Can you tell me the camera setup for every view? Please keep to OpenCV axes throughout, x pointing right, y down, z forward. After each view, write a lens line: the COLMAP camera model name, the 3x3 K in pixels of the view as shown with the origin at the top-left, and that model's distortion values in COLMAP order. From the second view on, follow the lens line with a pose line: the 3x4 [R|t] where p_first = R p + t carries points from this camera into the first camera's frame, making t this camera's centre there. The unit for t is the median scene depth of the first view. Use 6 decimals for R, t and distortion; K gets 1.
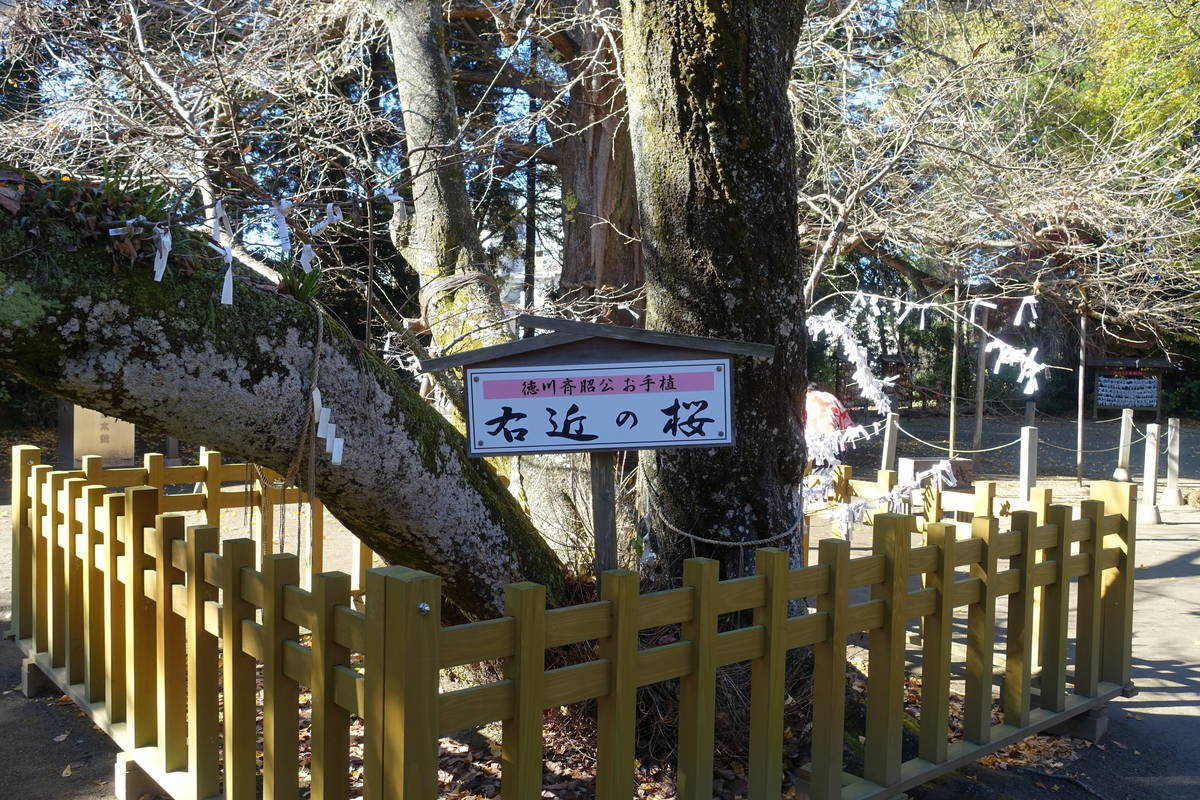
lens RADIAL K [[1055.9, 0, 600.0], [0, 1055.9, 400.0], [0, 0, 1]] dist [-0.009785, 0.003217]
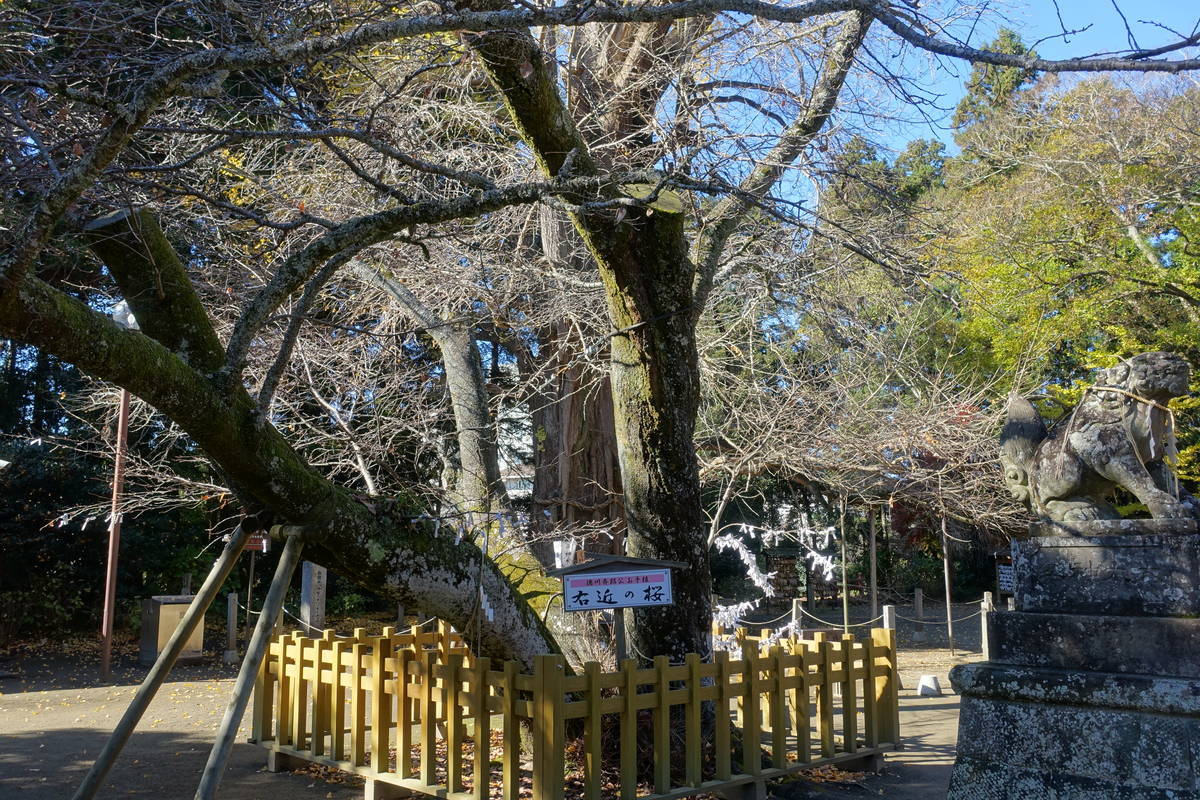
lens RADIAL K [[1055.9, 0, 600.0], [0, 1055.9, 400.0], [0, 0, 1]] dist [-0.009785, 0.003217]
pose [[0.998326, -0.014371, 0.056031, -0.128127], [0.024498, 0.982528, -0.184497, 0.018350], [-0.052400, 0.185561, 0.981235, -1.098731]]
